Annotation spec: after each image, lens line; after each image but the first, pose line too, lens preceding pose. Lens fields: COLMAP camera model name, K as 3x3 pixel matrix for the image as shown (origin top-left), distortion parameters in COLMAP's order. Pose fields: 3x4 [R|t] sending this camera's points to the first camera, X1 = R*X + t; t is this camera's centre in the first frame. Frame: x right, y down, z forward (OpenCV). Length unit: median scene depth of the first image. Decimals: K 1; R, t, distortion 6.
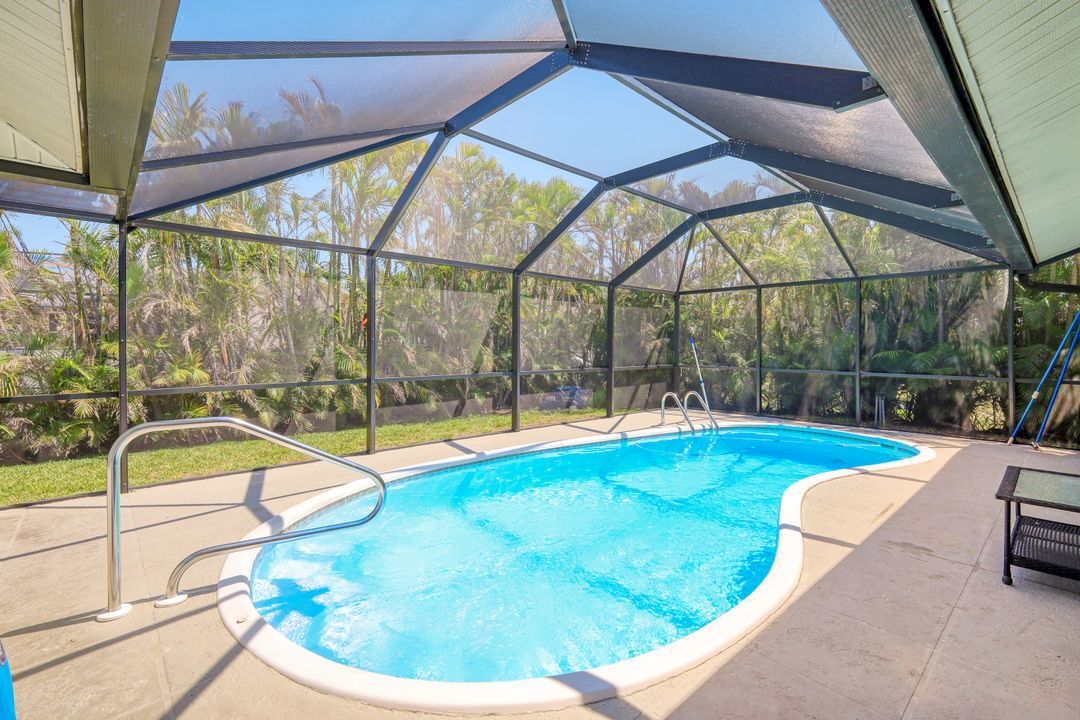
lens RADIAL K [[479.7, 0, 534.3], [0, 479.7, 353.3], [0, 0, 1]] dist [0.007867, -0.001185]
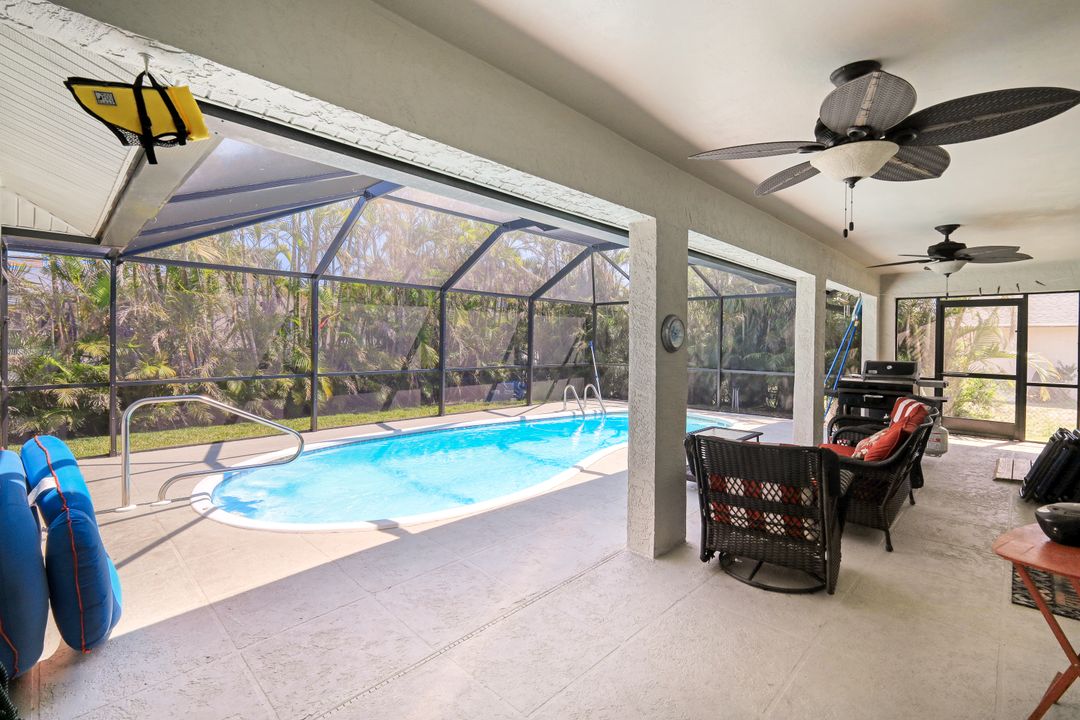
lens RADIAL K [[478.2, 0, 574.6], [0, 478.2, 348.5], [0, 0, 1]] dist [0.002073, 0.000465]
pose [[0.994139, 0.006736, 0.107895, 0.165122], [-0.006449, 0.999975, -0.003001, -0.012703], [-0.107913, 0.002287, 0.994158, -0.269933]]
